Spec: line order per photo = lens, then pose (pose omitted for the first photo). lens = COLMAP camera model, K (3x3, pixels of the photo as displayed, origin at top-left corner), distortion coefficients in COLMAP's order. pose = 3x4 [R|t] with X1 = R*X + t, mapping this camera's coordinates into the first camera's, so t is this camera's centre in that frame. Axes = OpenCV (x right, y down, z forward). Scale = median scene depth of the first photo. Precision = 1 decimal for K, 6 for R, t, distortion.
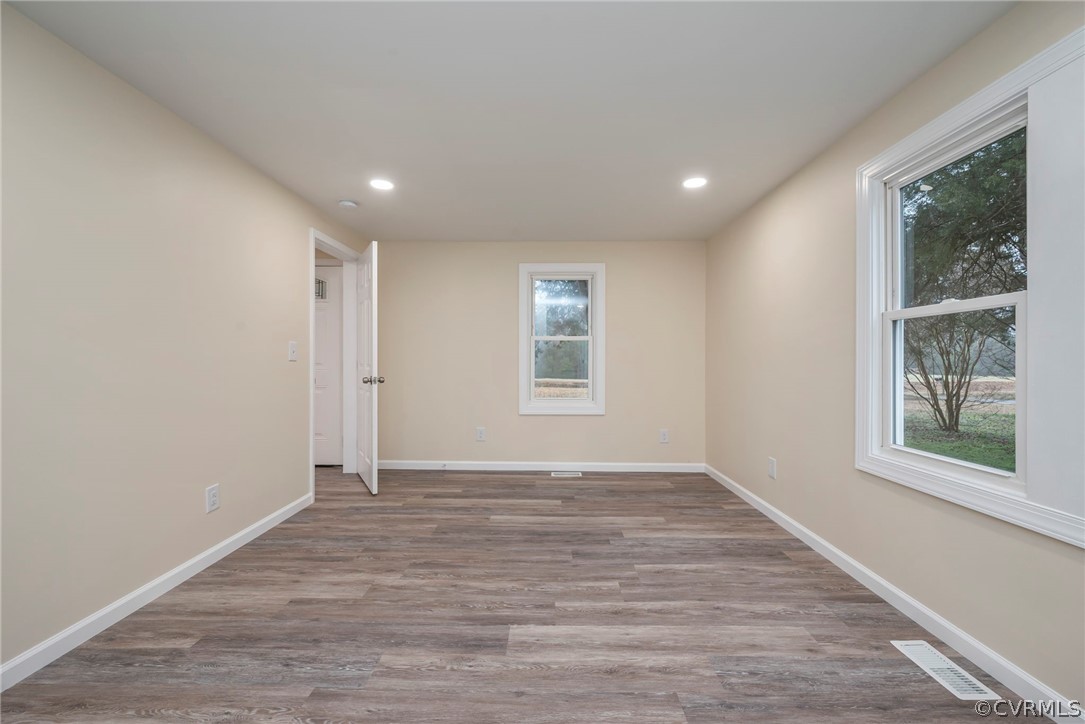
lens RADIAL K [[432.5, 0, 540.9], [0, 432.5, 356.3], [0, 0, 1]] dist [-0.000373, -0.000335]
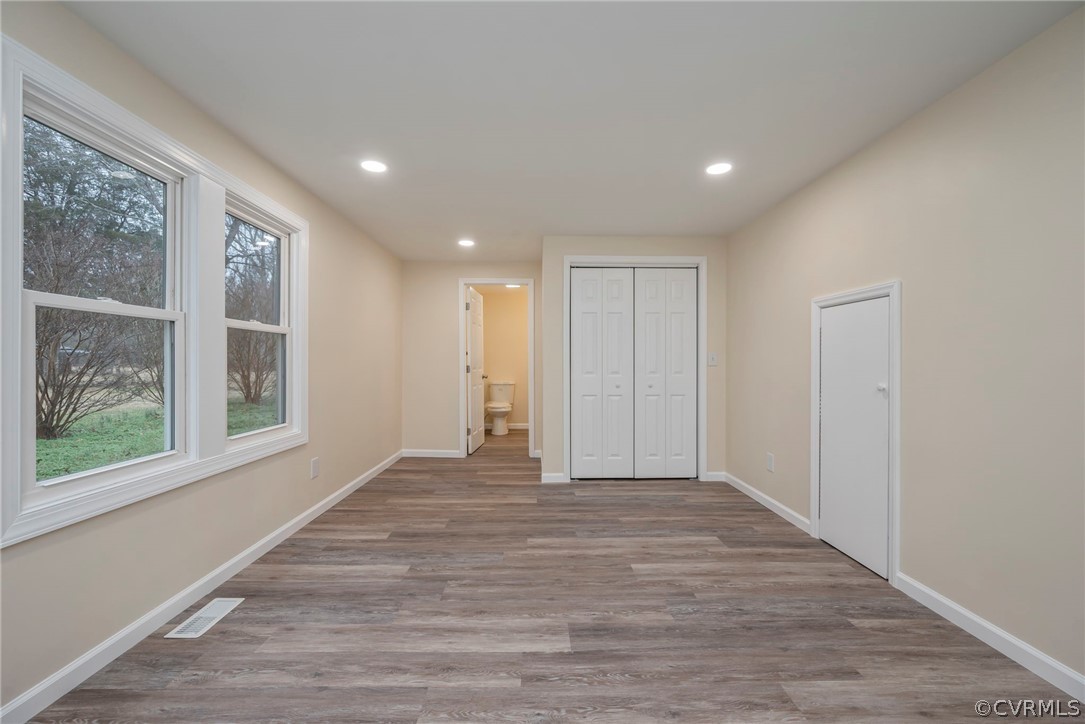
lens RADIAL K [[432.5, 0, 540.9], [0, 432.5, 356.3], [0, 0, 1]] dist [-0.000373, -0.000335]
pose [[-0.999459, -0.004126, -0.032627, 0.028561], [-0.003345, 0.999707, -0.023962, 0.013162], [0.032717, -0.023840, -0.999180, 2.038440]]
